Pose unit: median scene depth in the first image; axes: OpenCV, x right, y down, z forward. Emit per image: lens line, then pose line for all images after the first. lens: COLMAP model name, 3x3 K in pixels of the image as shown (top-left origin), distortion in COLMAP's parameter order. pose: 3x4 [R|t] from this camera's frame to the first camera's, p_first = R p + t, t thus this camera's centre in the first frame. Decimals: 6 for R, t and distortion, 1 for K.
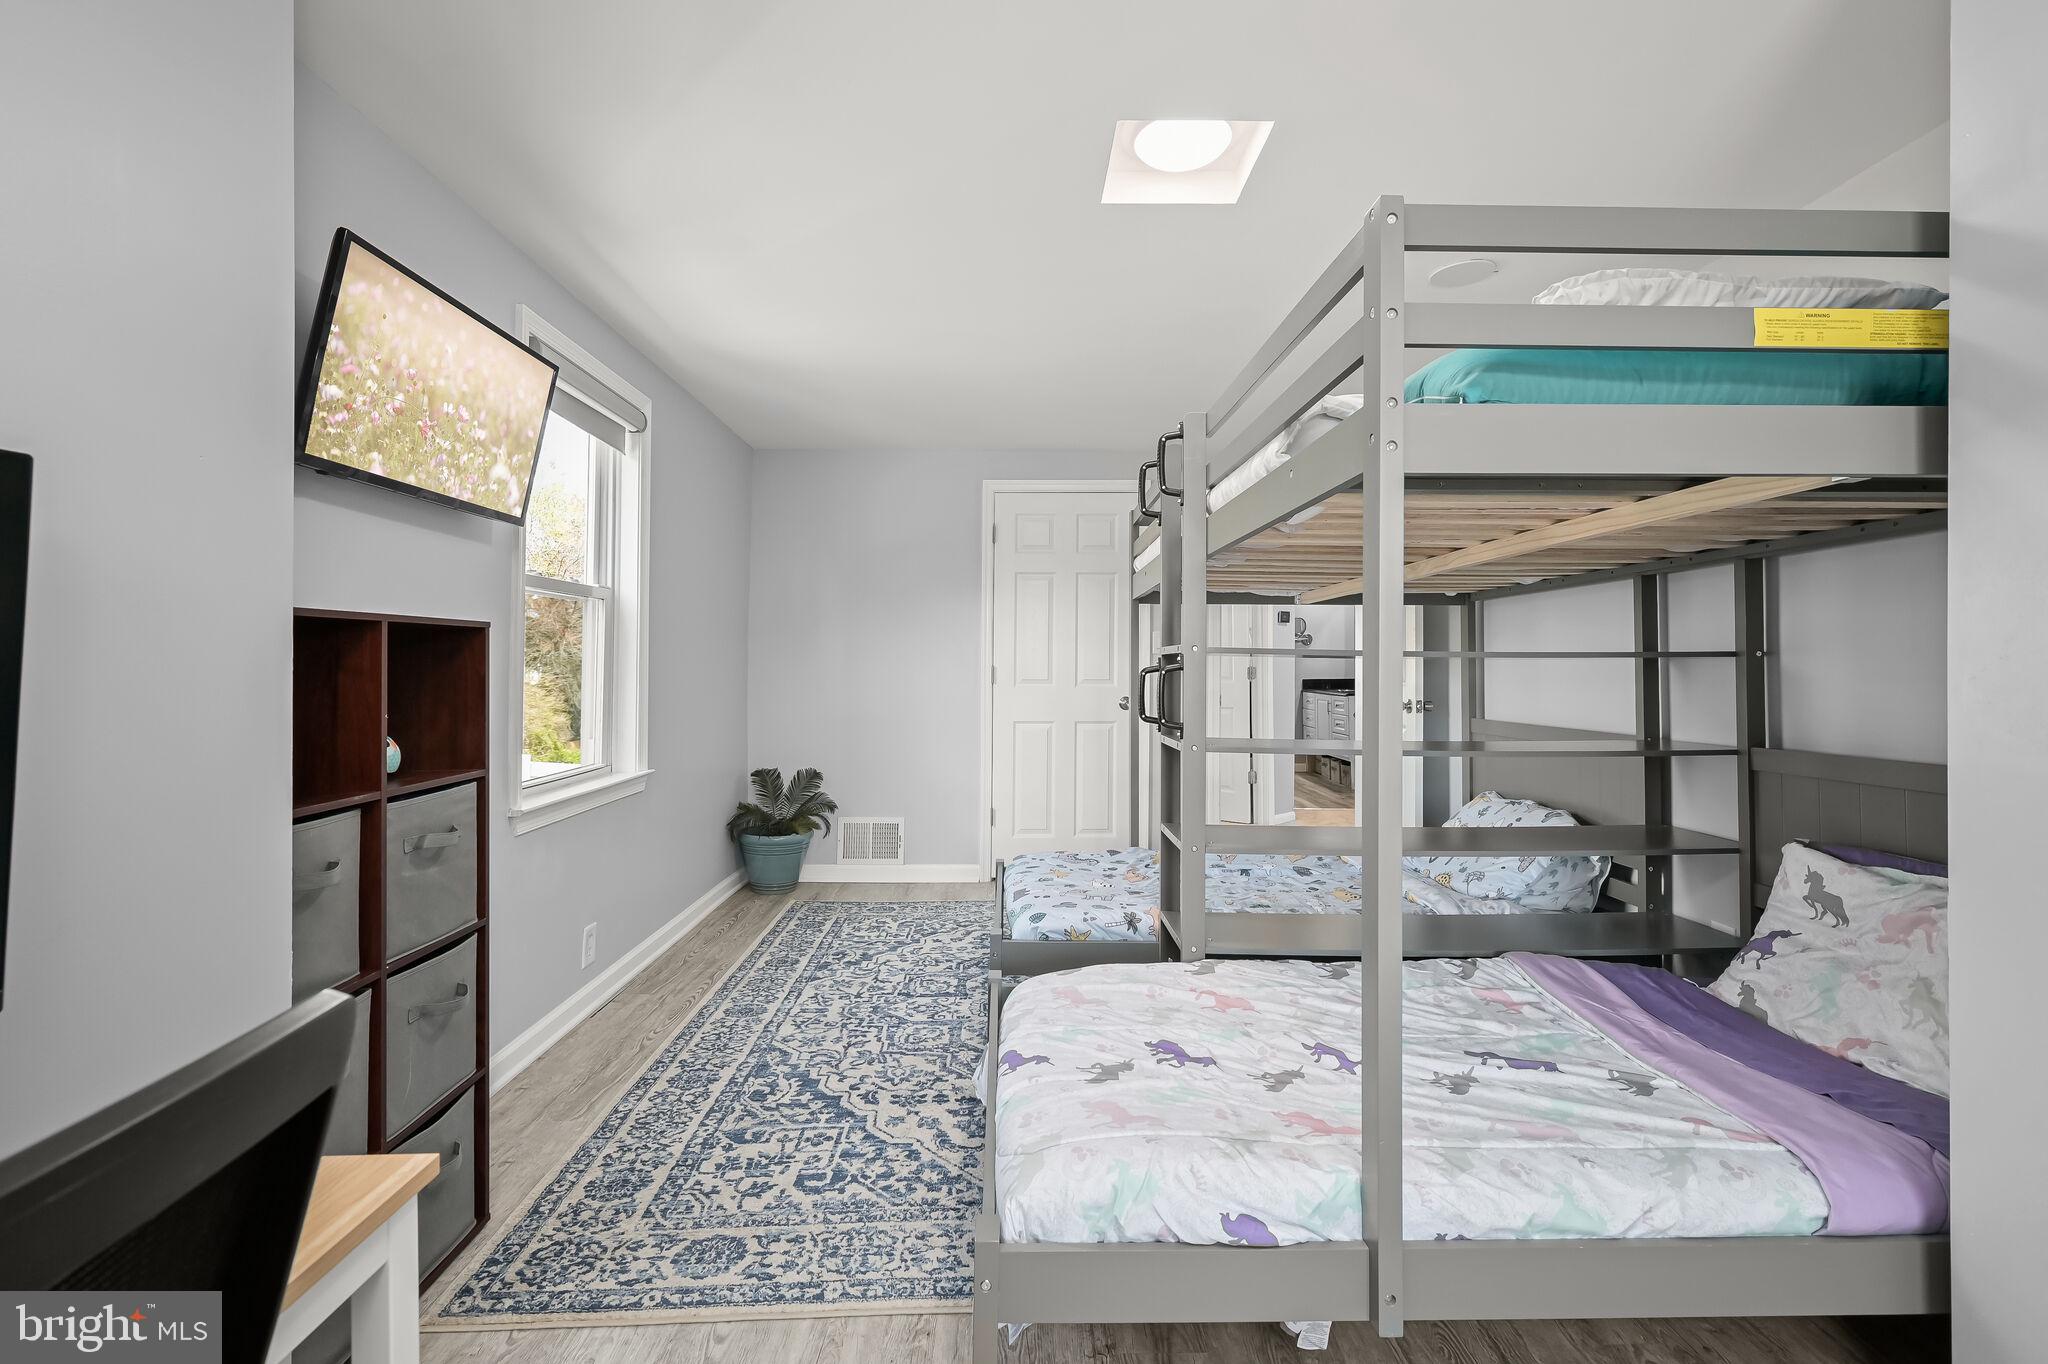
lens RADIAL K [[876.3, 0, 1023.9], [0, 876.3, 671.5], [0, 0, 1]] dist [-0.005058, -0.000405]
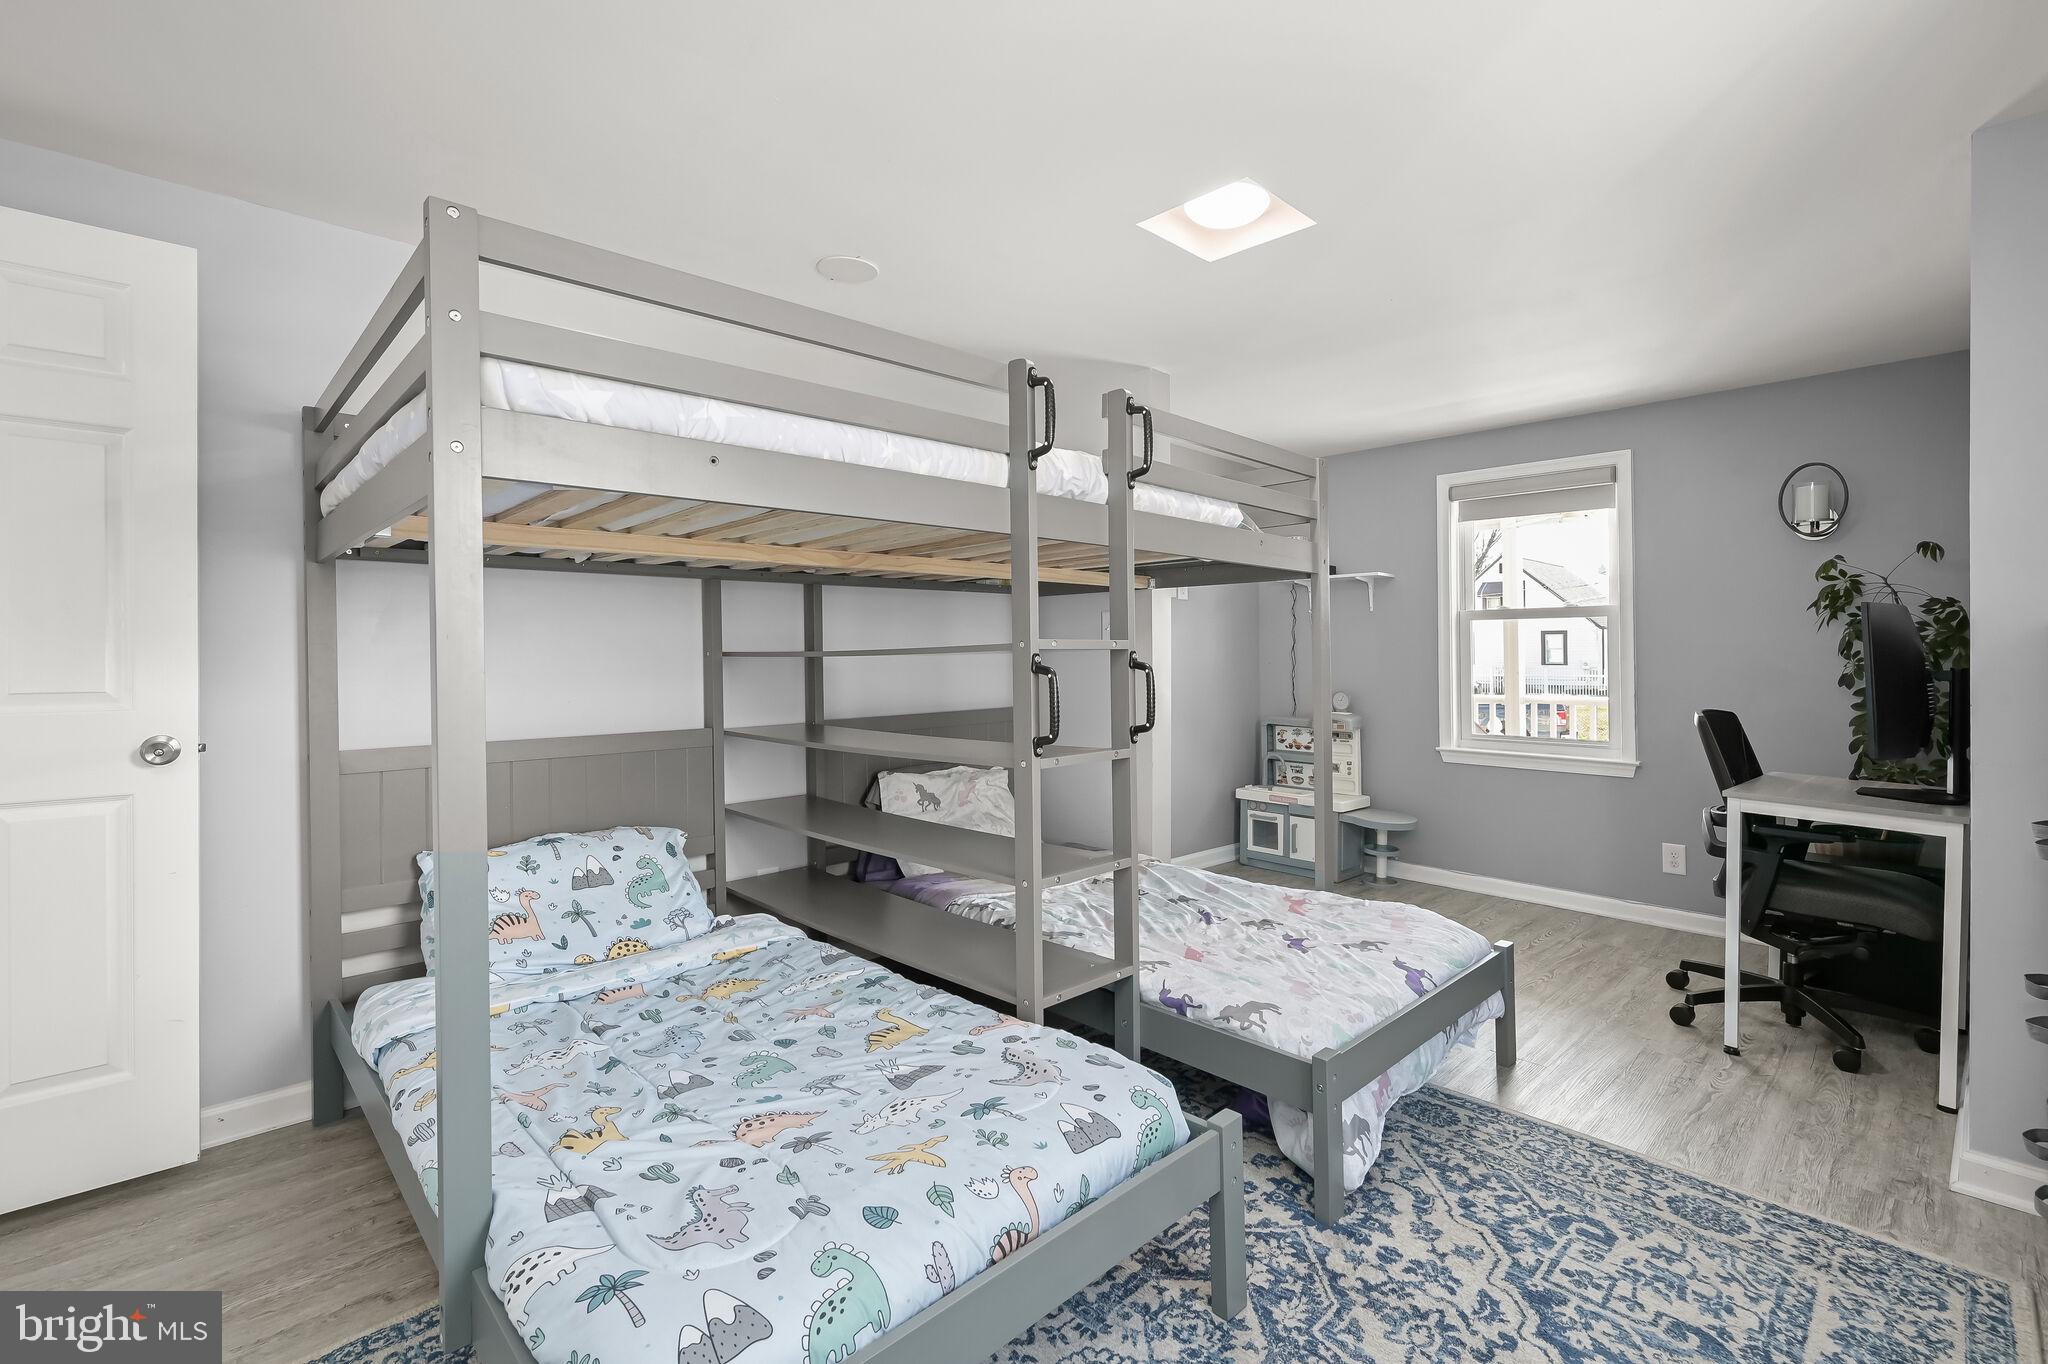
lens RADIAL K [[911.6, 0, 1023.1], [0, 911.6, 661.0], [0, 0, 1]] dist [0.001741, 0.000550]
pose [[-0.676611, -0.004710, 0.736326, -0.508715], [0.007794, 0.999878, 0.013558, -0.029660], [-0.736300, 0.014912, -0.676491, 1.962815]]
